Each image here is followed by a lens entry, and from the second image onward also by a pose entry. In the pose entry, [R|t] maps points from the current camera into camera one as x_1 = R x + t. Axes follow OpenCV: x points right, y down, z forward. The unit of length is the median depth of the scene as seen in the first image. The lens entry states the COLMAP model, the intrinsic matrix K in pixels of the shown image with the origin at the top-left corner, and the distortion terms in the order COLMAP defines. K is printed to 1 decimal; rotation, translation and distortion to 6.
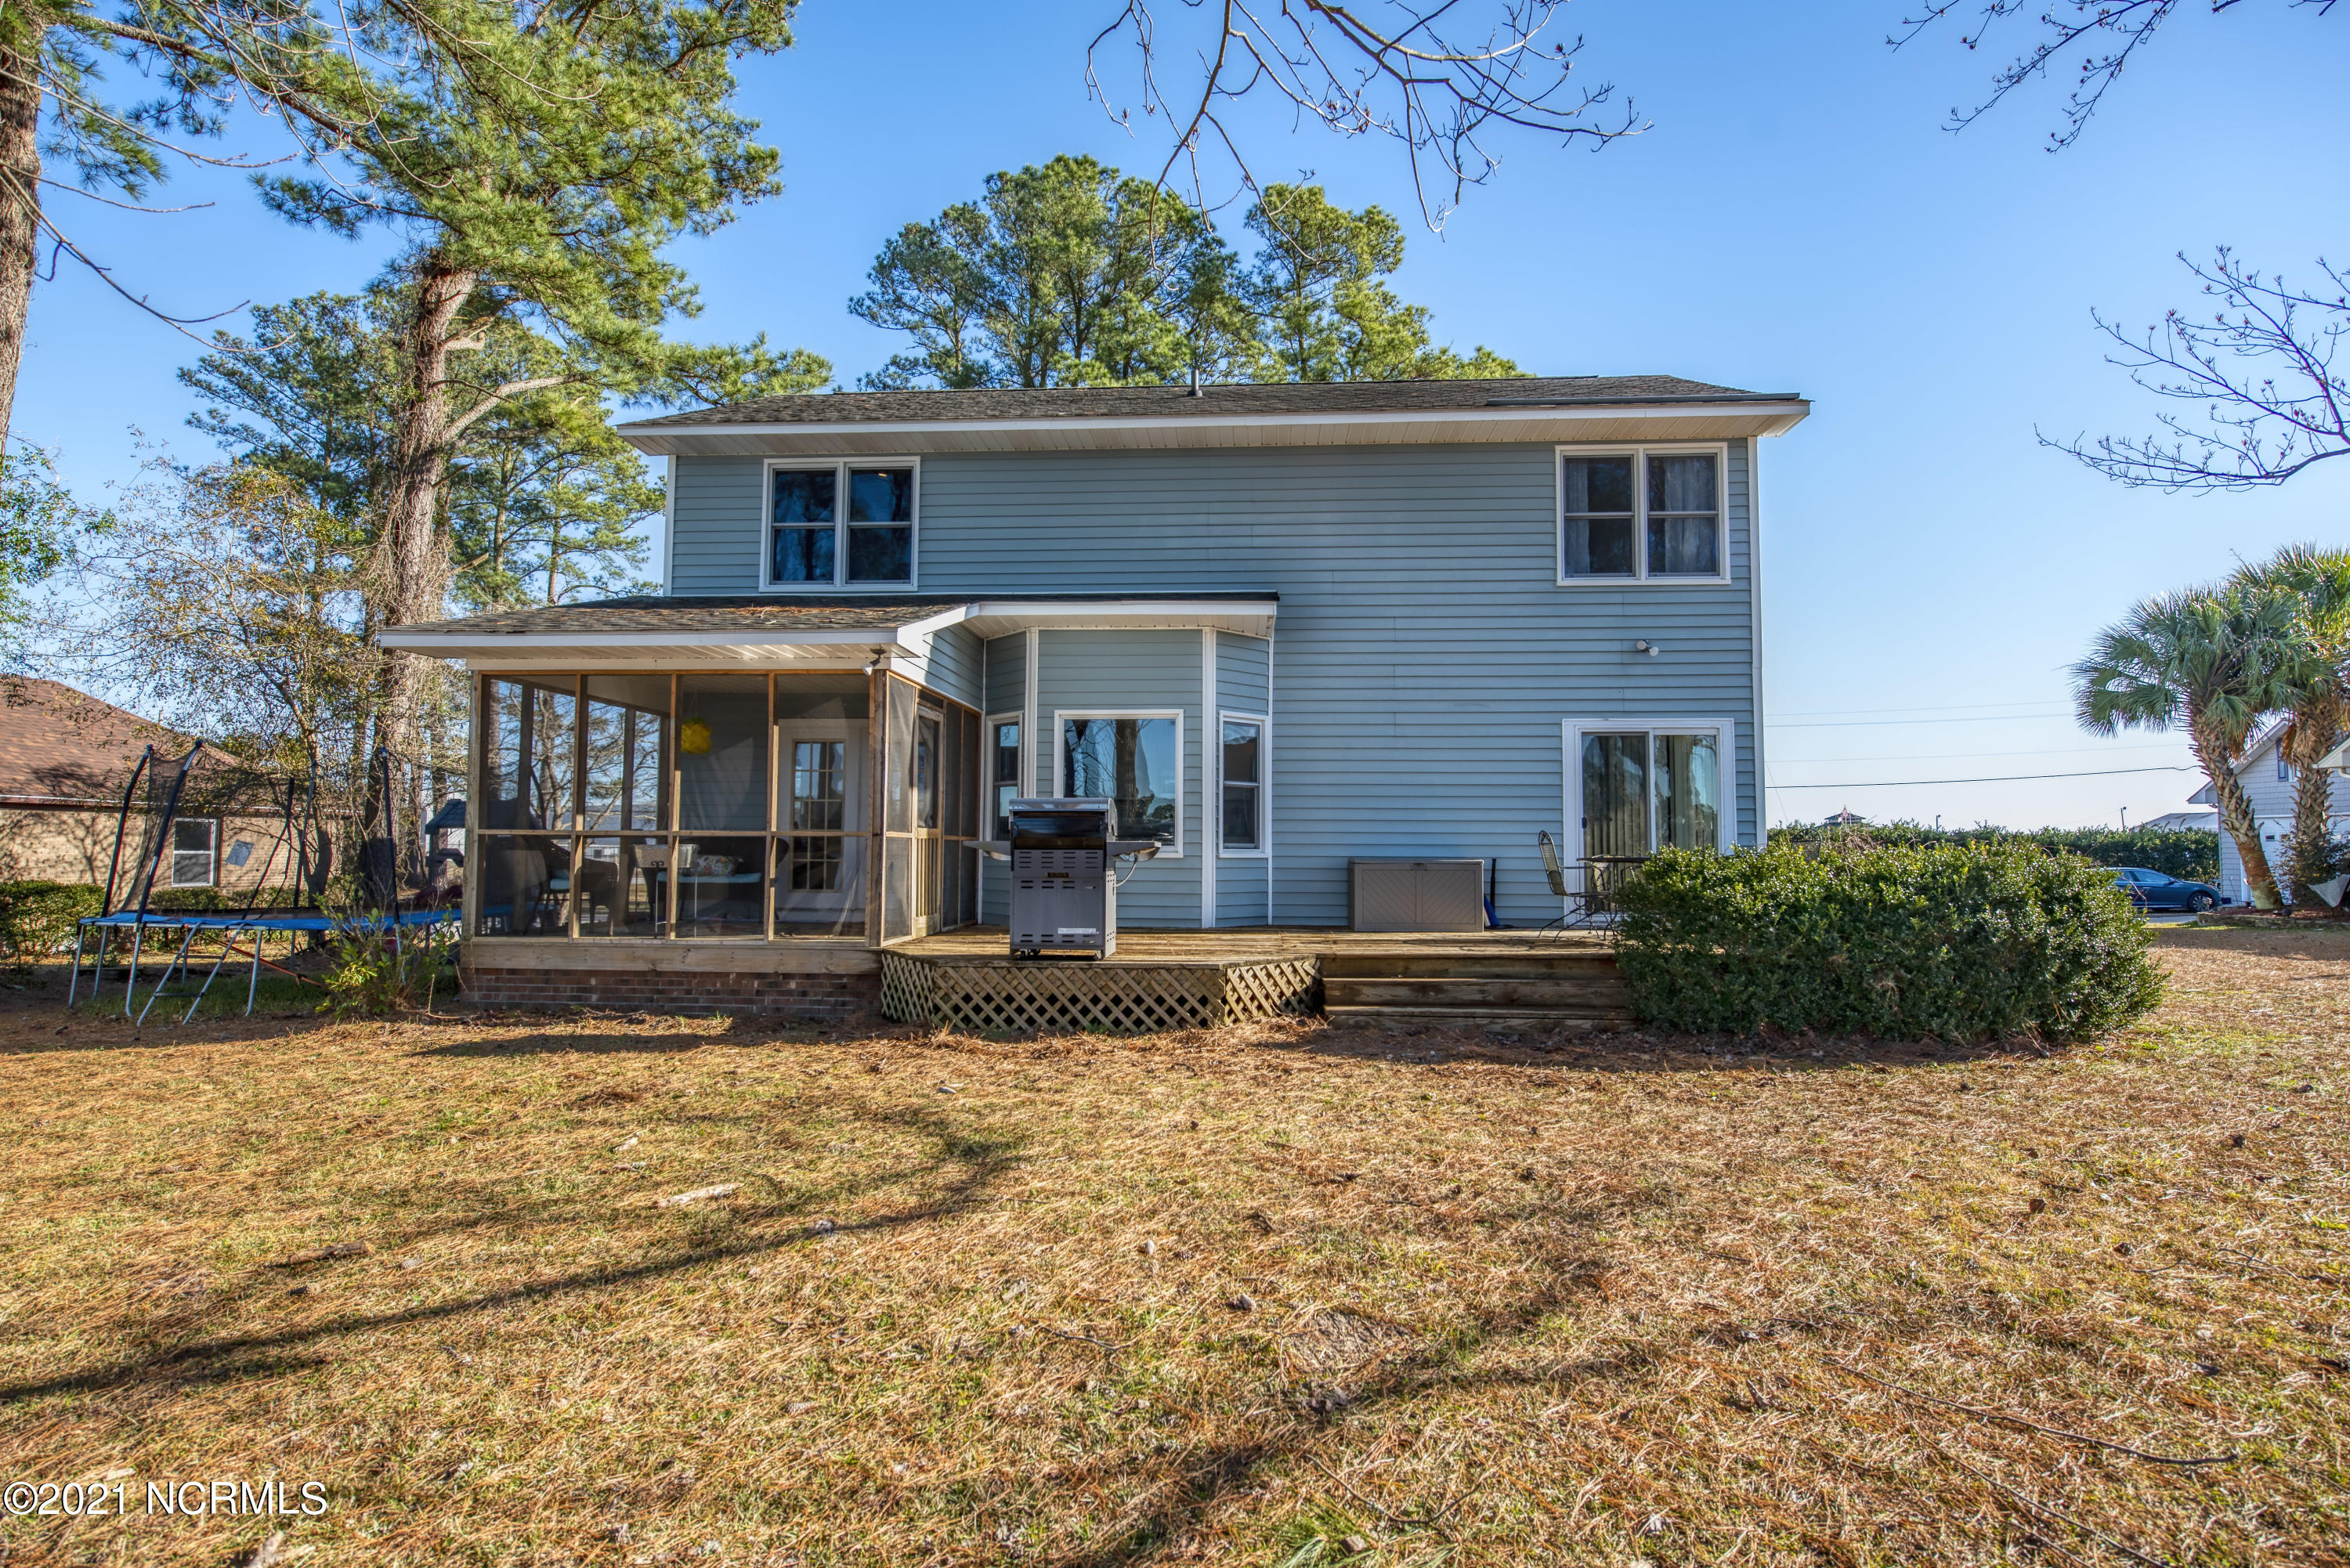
lens RADIAL K [[1149.2, 0, 1175.0], [0, 1149.2, 784.0], [0, 0, 1]] dist [-0.002394, -0.000647]
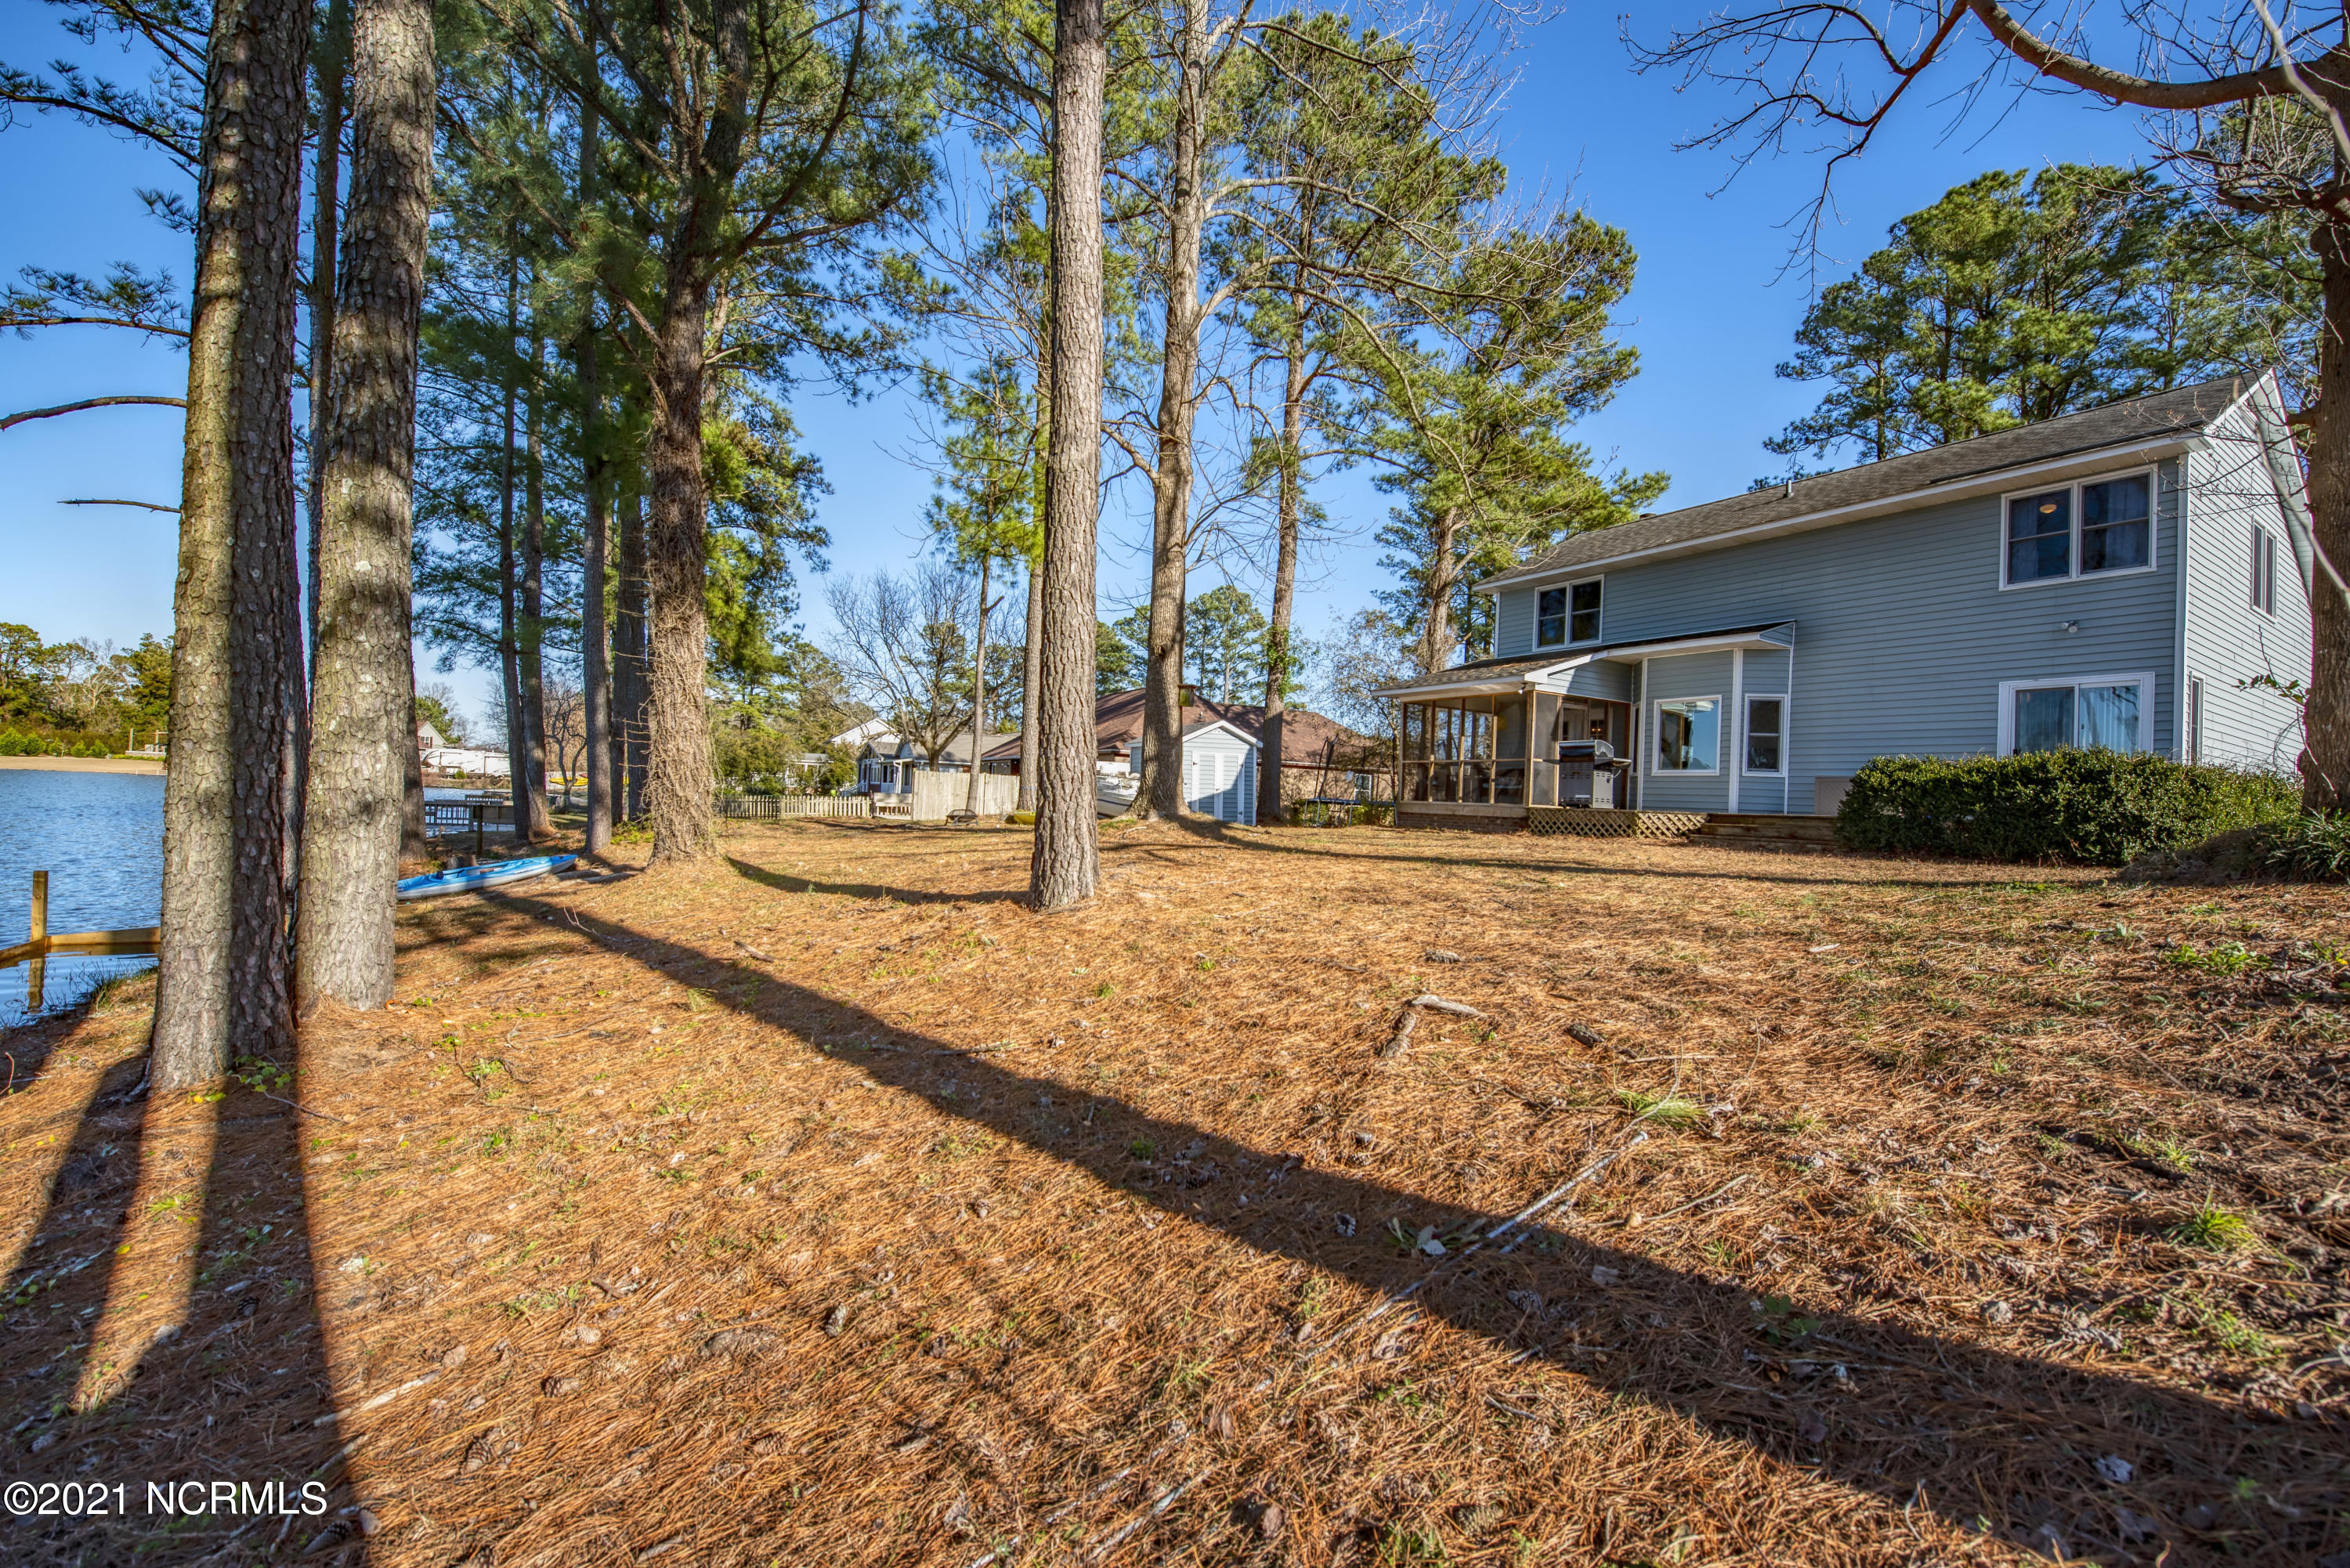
lens RADIAL K [[998.3, 0, 1162.5], [0, 998.3, 808.4], [0, 0, 1]] dist [-0.008400, -0.000345]
pose [[0.574315, 0.019069, -0.818412, 0.746451], [0.013960, 0.999355, 0.033081, 0.049358], [0.818515, -0.030424, 0.573678, -0.610343]]
